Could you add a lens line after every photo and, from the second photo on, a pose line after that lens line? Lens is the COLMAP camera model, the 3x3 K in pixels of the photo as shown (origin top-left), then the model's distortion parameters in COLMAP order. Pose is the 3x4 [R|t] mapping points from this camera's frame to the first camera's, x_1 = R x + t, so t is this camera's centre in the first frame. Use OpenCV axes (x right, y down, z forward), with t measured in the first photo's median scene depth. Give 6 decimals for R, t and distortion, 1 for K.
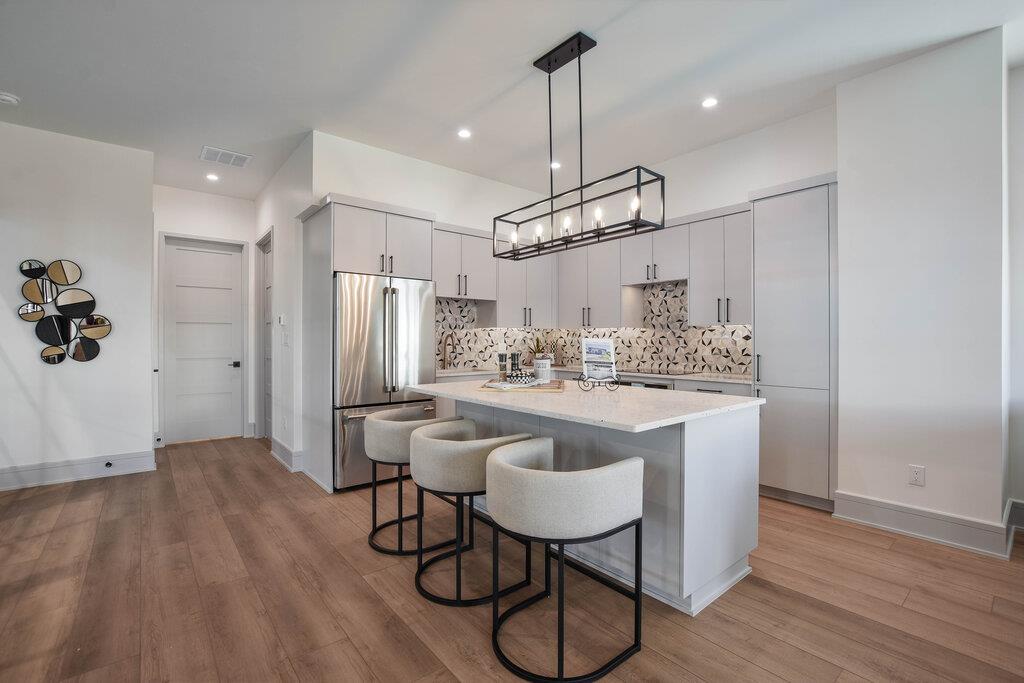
lens RADIAL K [[451.4, 0, 512.9], [0, 451.4, 338.7], [0, 0, 1]] dist [-0.025812, 0.003619]
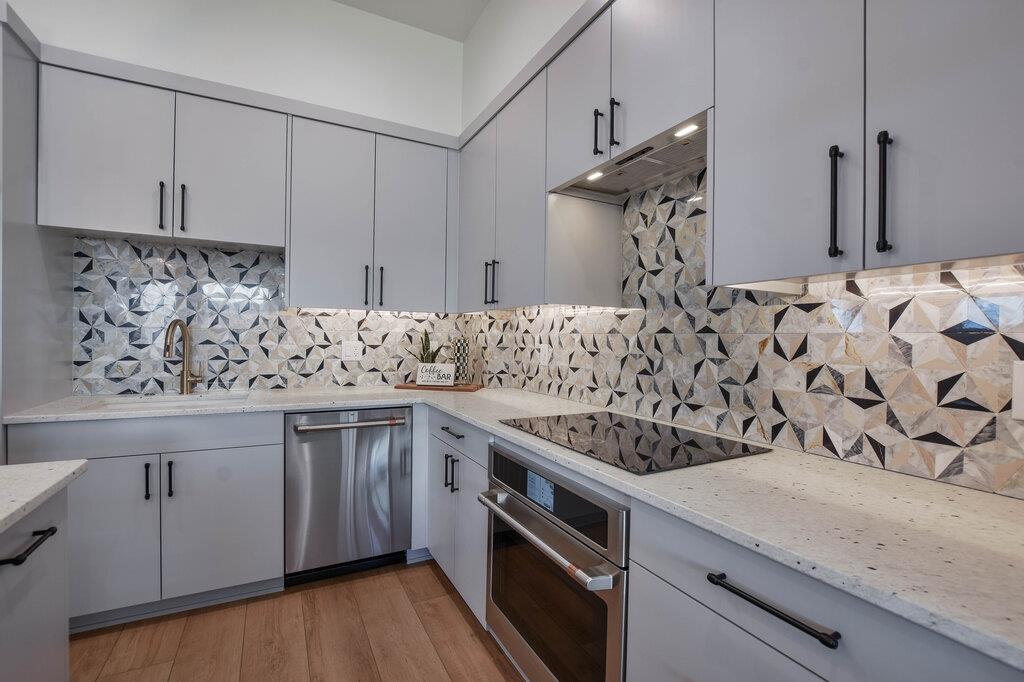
lens RADIAL K [[451.4, 0, 507.3], [0, 451.4, 341.3], [0, 0, 1]] dist [-0.025812, 0.003619]
pose [[0.976299, 0.015158, -0.215895, 0.300124], [-0.012998, 0.999850, 0.011421, 0.002766], [0.216036, -0.008344, 0.976350, 0.644873]]
